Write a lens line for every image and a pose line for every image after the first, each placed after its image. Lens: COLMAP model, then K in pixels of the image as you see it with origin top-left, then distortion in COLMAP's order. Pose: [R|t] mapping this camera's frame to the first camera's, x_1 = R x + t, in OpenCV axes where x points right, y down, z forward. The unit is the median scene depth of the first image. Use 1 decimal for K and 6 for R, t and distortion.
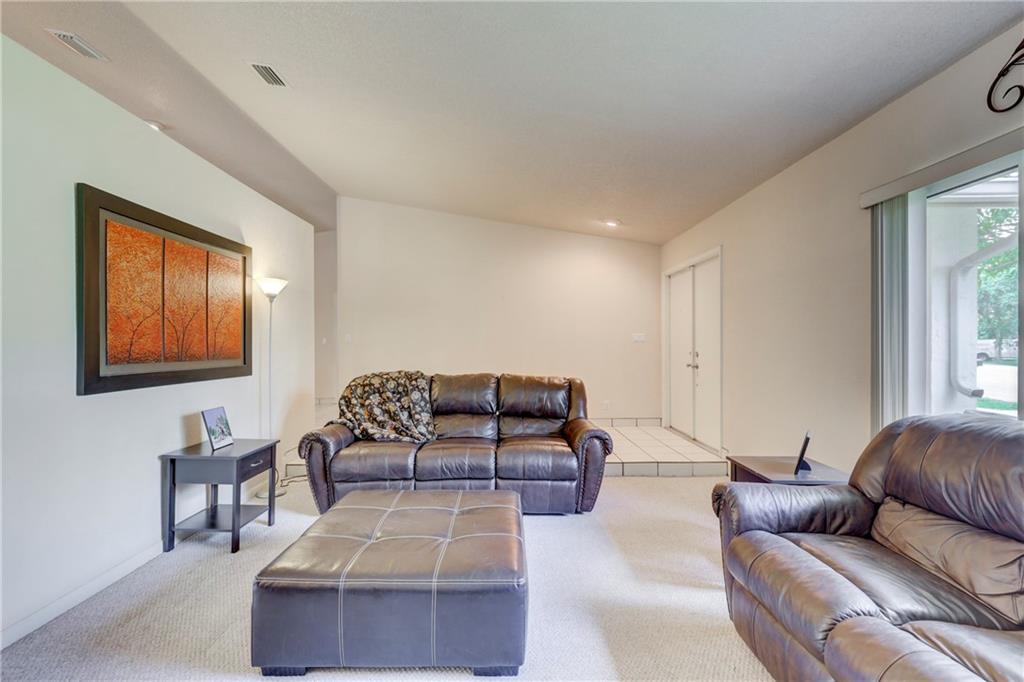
lens RADIAL K [[460.6, 0, 512.0], [0, 460.6, 341.0], [0, 0, 1]] dist [-0.000093, -0.000032]
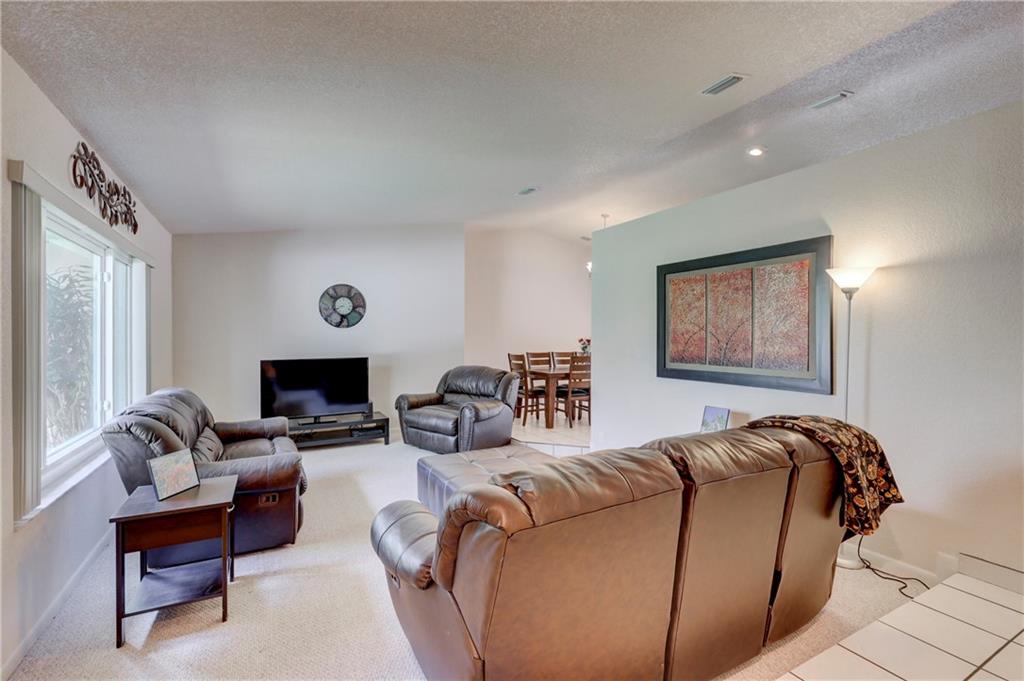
lens RADIAL K [[460.6, 0, 512.0], [0, 460.6, 340.5], [0, 0, 1]] dist [-0.000093, -0.000032]
pose [[-0.880219, 0.005371, -0.474537, 0.434010], [0.005047, 0.999985, 0.001955, -0.033629], [0.474540, -0.000674, -0.880234, 2.050446]]
